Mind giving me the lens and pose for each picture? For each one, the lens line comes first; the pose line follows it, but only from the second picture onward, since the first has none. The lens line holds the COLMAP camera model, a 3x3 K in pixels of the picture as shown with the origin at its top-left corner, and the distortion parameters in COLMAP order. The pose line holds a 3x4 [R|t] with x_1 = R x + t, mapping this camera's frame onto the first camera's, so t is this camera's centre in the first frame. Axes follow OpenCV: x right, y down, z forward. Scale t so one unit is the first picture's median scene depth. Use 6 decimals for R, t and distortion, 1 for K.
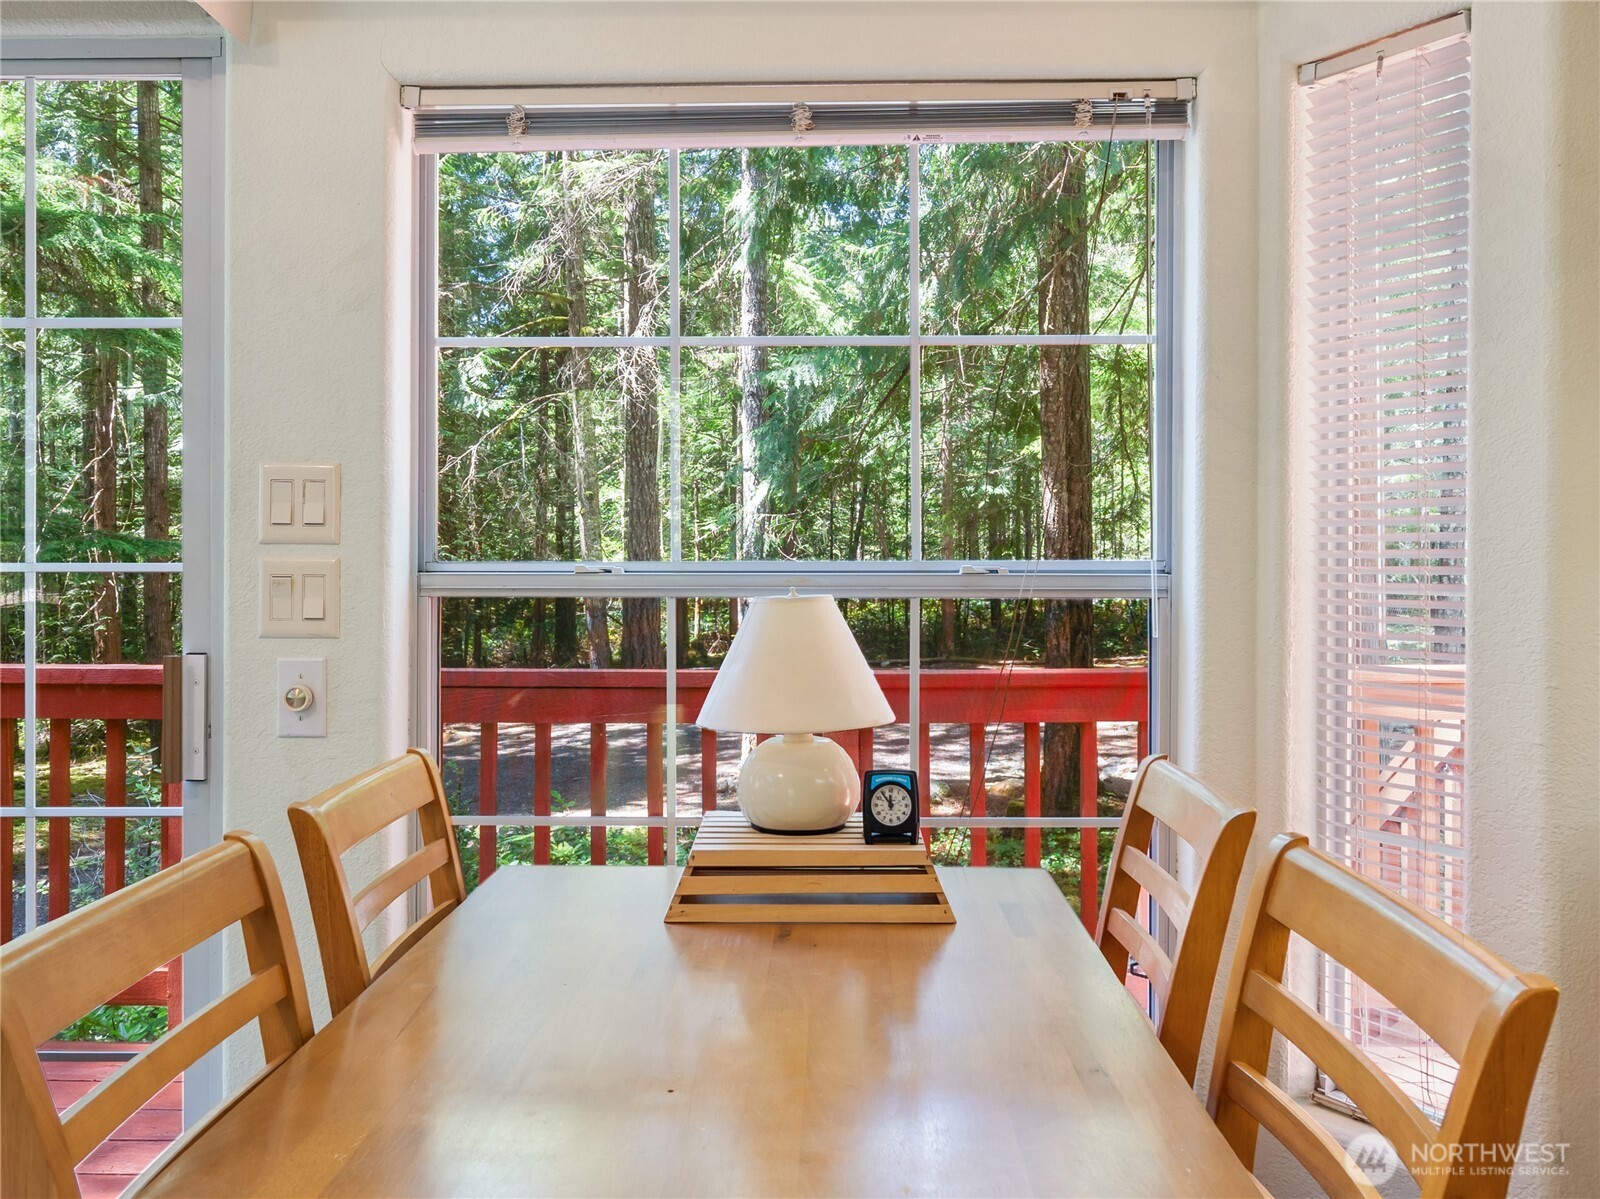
lens RADIAL K [[1285.5, 0, 797.1], [0, 1285.5, 547.0], [0, 0, 1]] dist [-0.003374, -0.004392]
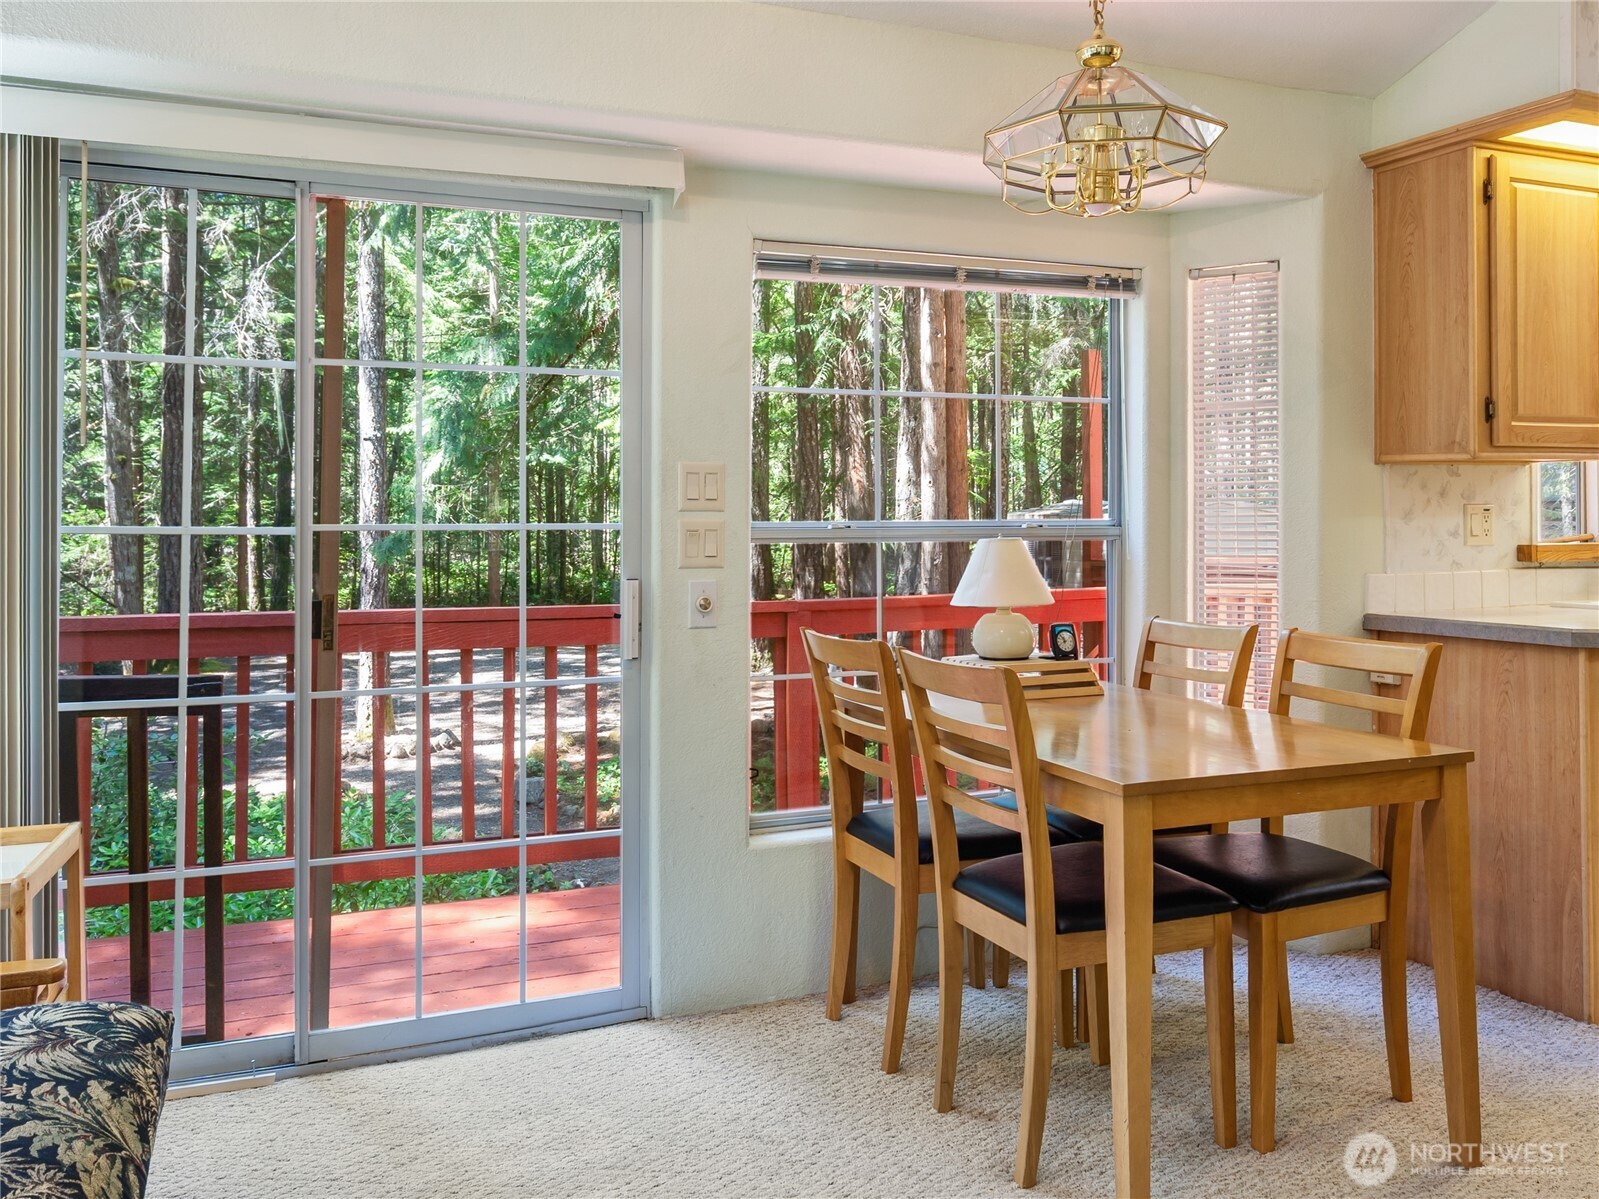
lens RADIAL K [[1315.7, 0, 797.7], [0, 1315.7, 497.0], [0, 0, 1]] dist [0.002712, -0.005262]
pose [[0.919190, 0.002731, 0.393805, -0.938663], [0.002759, 0.999907, -0.013373, 0.002455], [-0.393805, 0.013379, 0.919097, -0.608233]]
